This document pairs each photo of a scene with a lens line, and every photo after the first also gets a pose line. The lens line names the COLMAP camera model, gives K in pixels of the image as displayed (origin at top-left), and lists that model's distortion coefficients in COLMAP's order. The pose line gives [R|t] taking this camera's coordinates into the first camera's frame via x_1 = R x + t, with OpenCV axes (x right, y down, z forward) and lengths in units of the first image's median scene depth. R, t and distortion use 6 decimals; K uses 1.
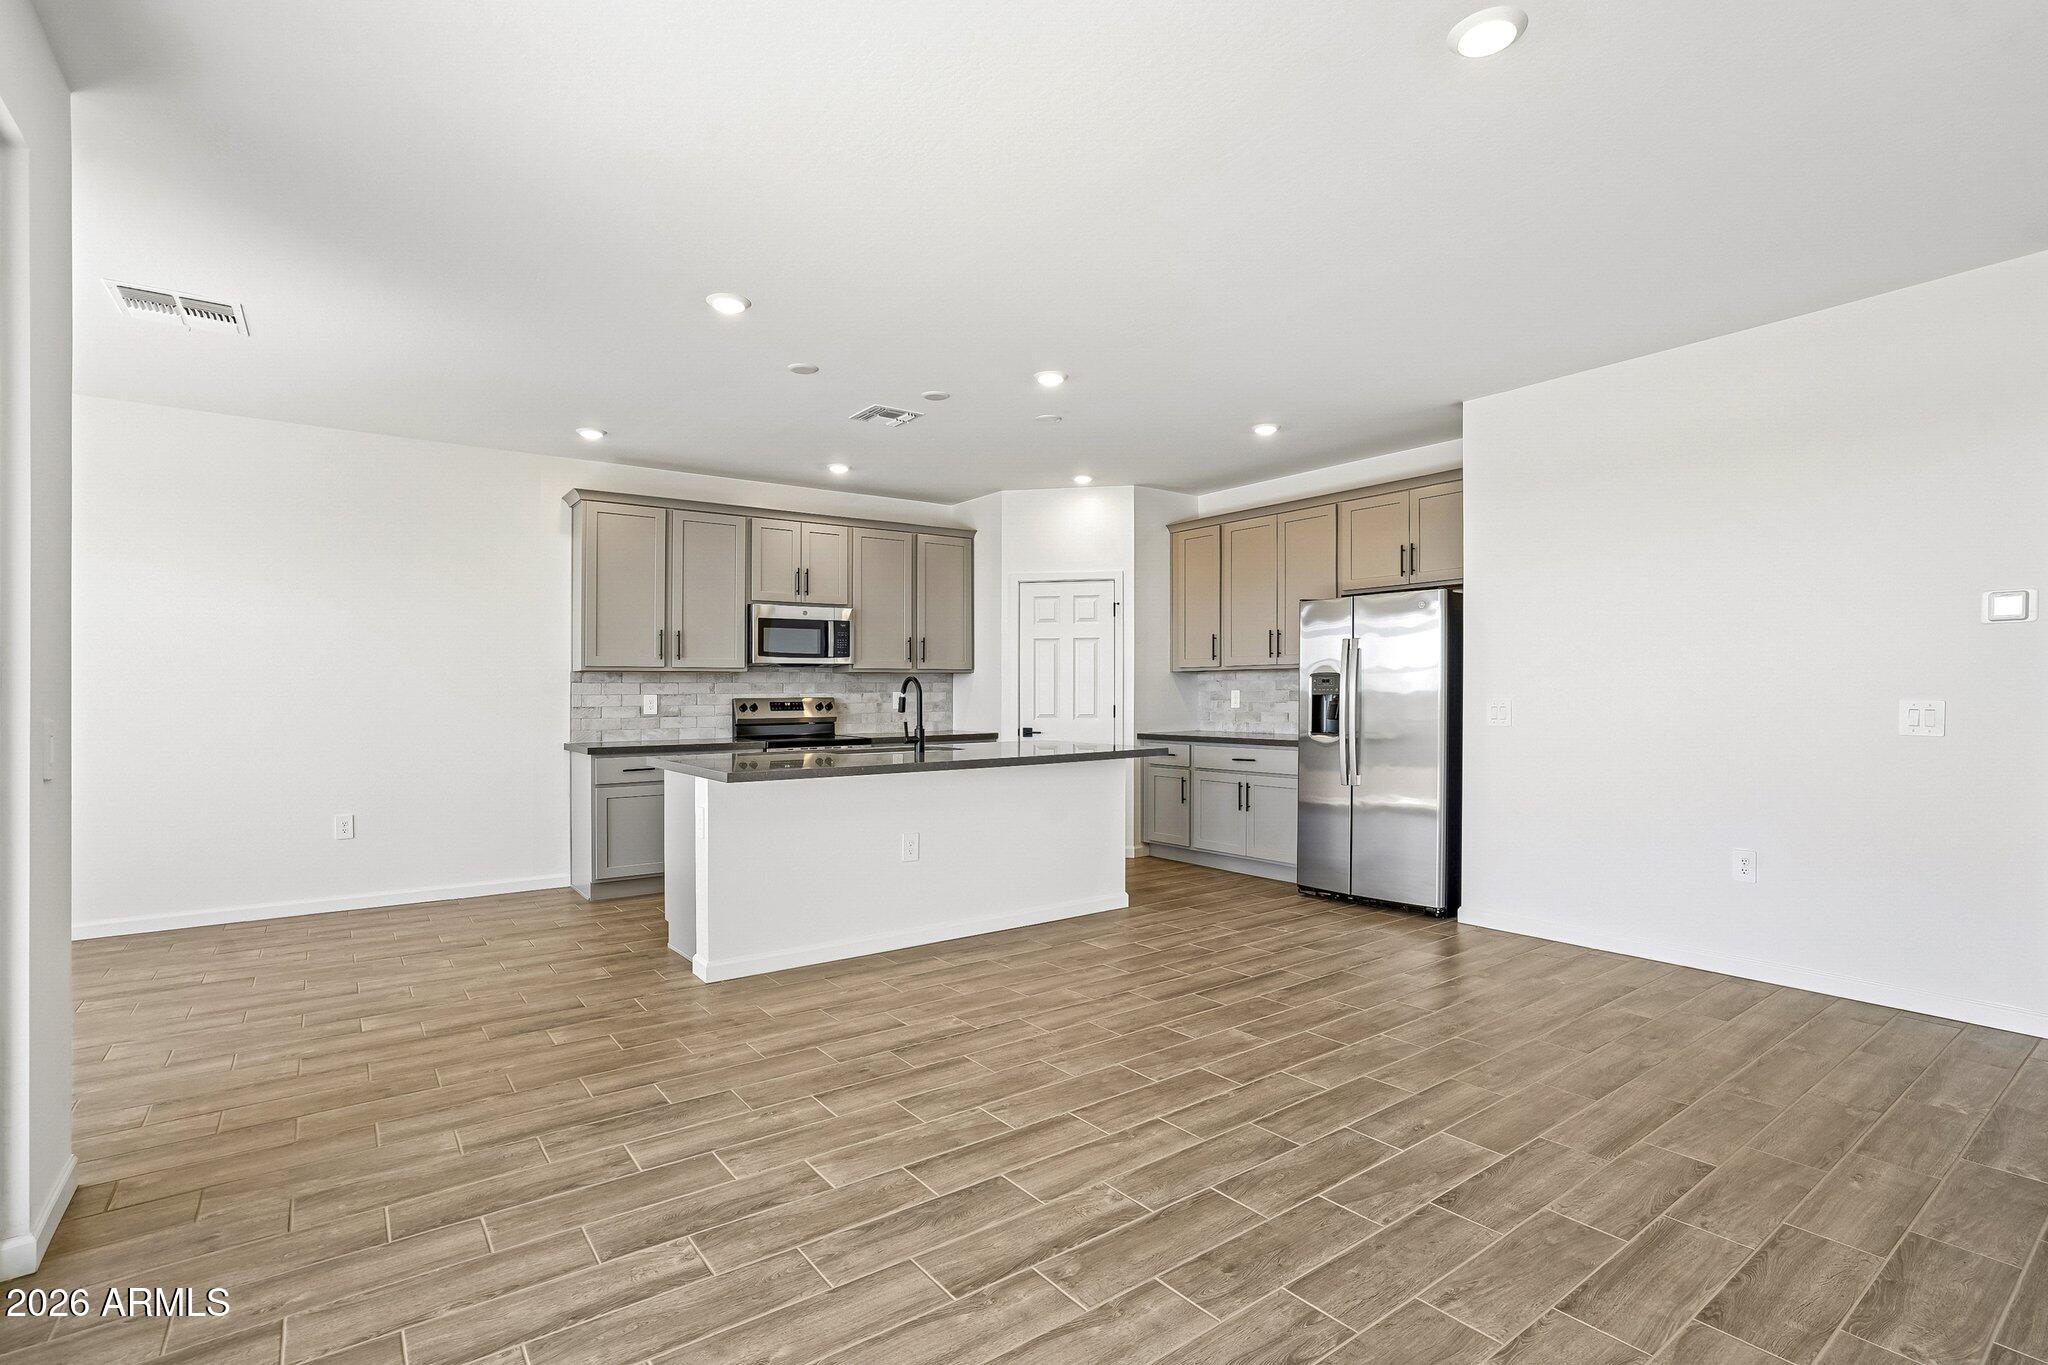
lens RADIAL K [[980.9, 0, 1024.7], [0, 980.9, 691.6], [0, 0, 1]] dist [-0.035138, 0.006814]
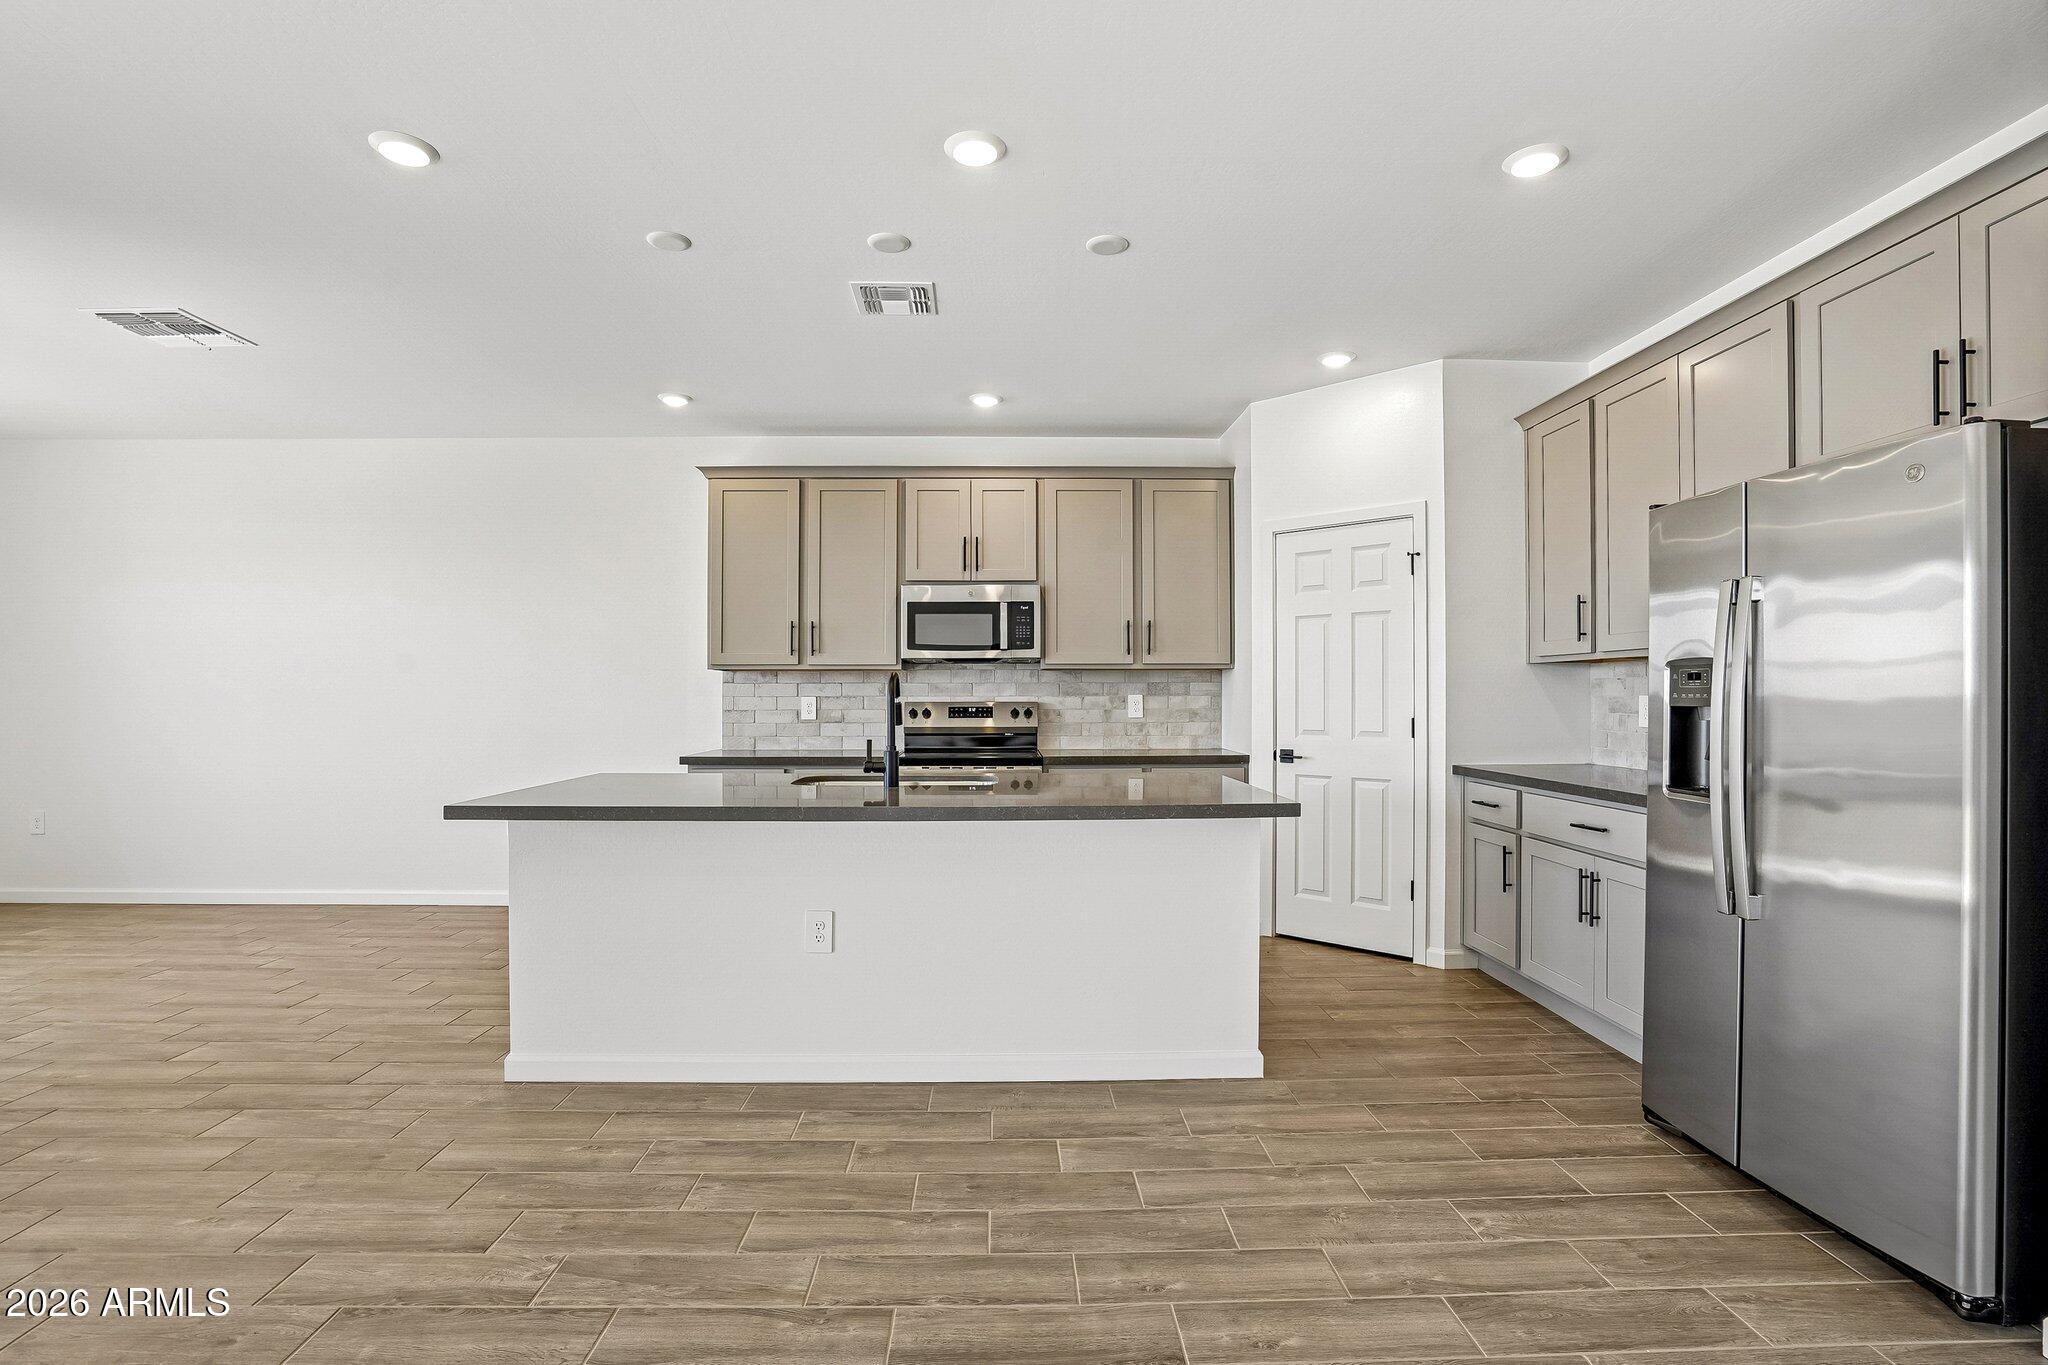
lens RADIAL K [[980.9, 0, 1007.8], [0, 980.9, 686.2], [0, 0, 1]] dist [-0.035138, 0.006814]
pose [[0.814514, 0.000120, -0.580144, 0.341415], [-0.004645, 0.999969, -0.006315, -0.001816], [0.580126, 0.007839, 0.814489, 0.499648]]
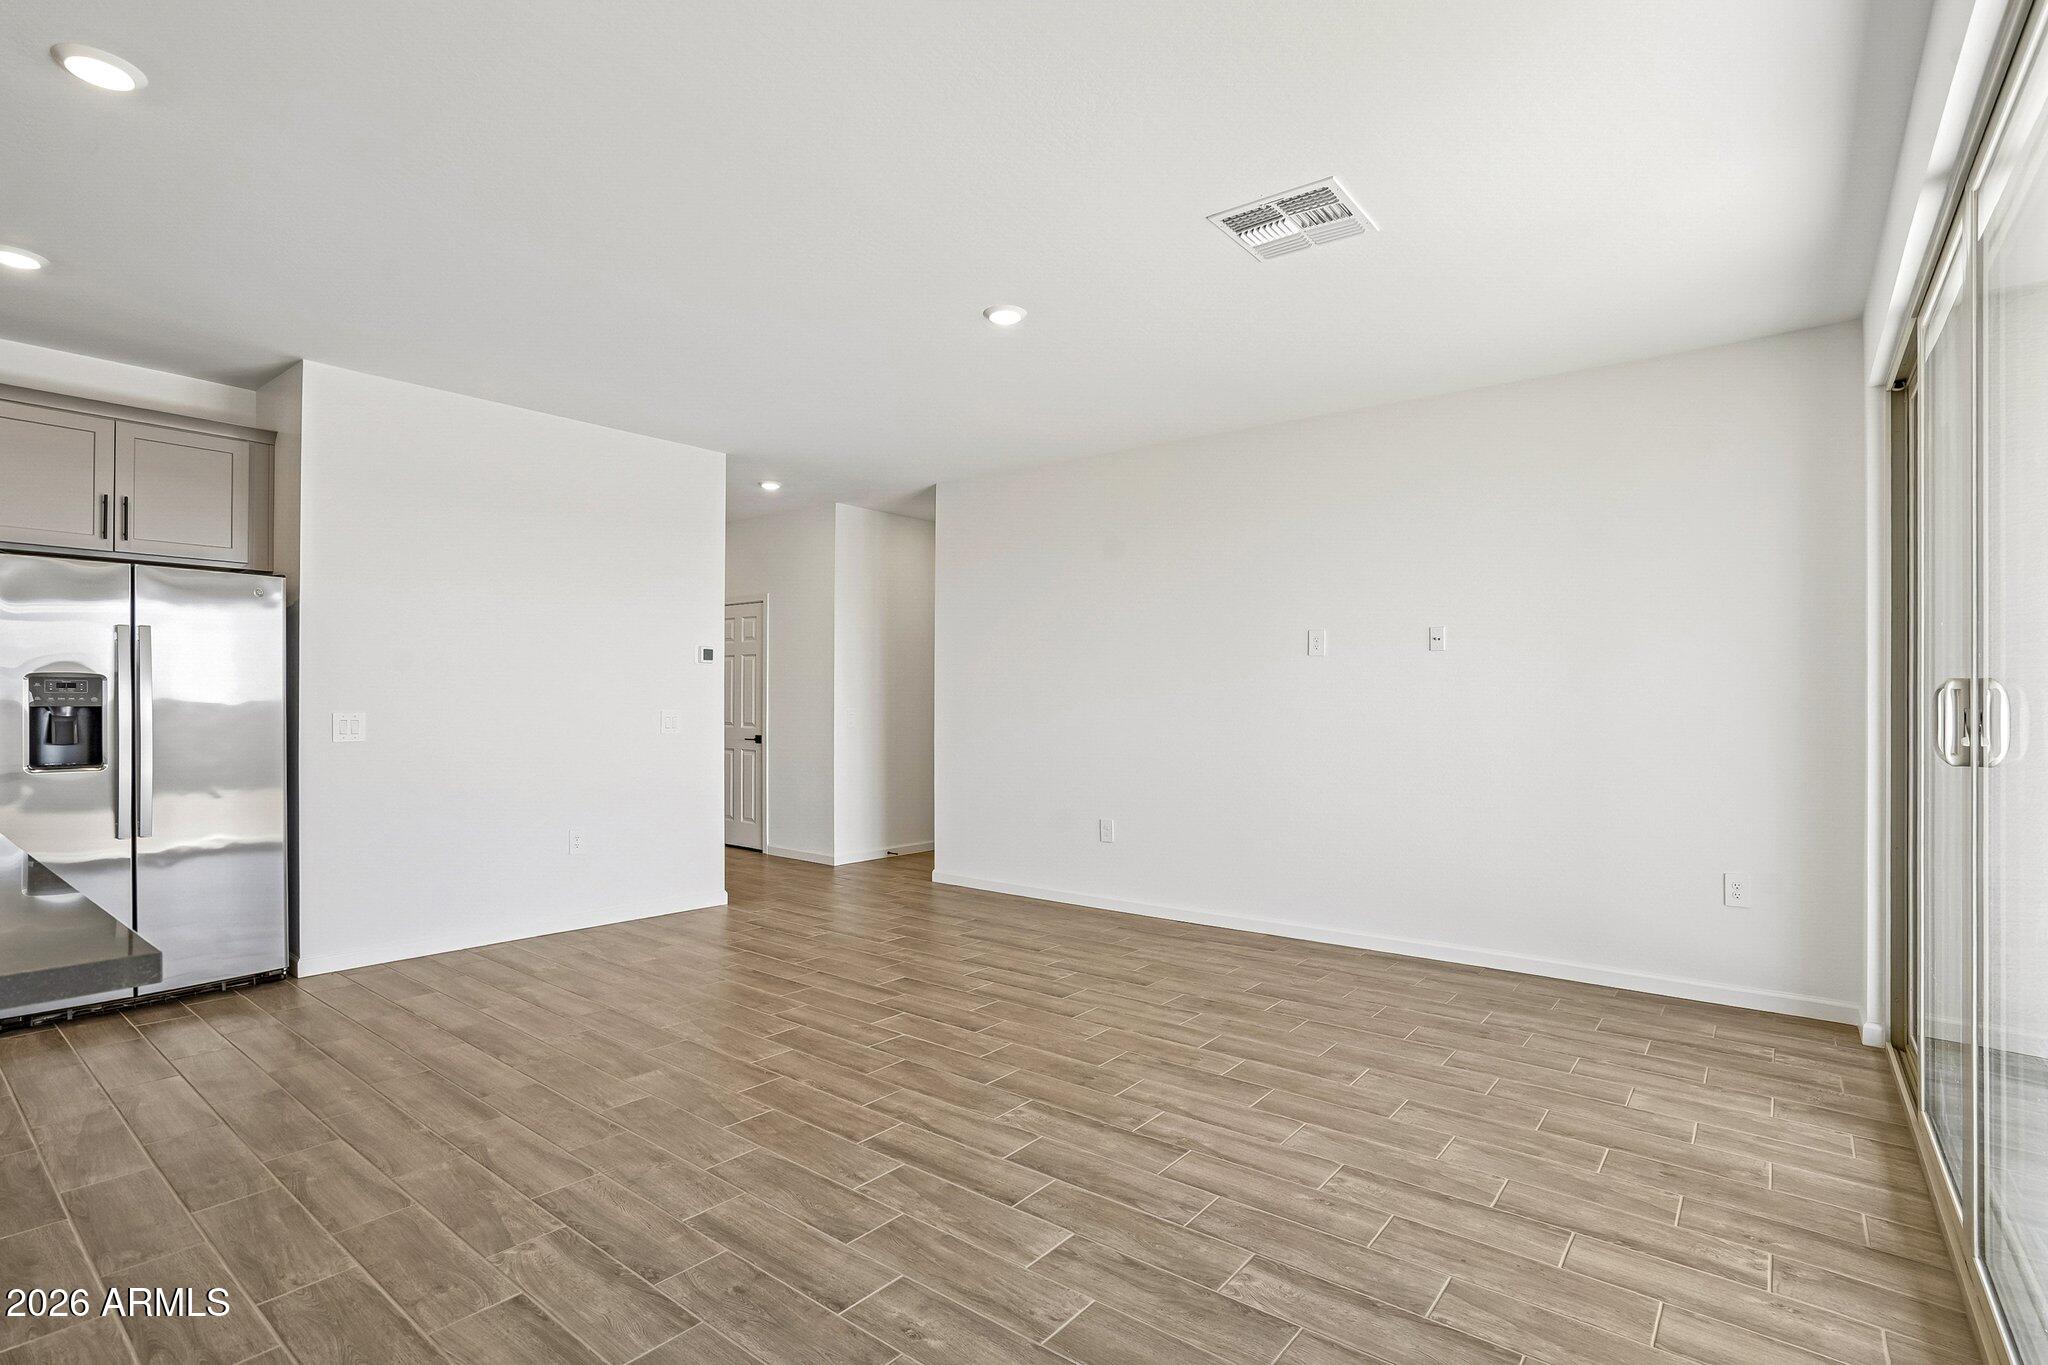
lens RADIAL K [[980.9, 0, 1009.9], [0, 980.9, 701.0], [0, 0, 1]] dist [-0.035138, 0.006814]
pose [[-0.251328, 0.005974, 0.967884, -0.517912], [-0.005497, 0.999956, -0.007599, 0.000899], [-0.967886, -0.007230, -0.251284, 0.615493]]
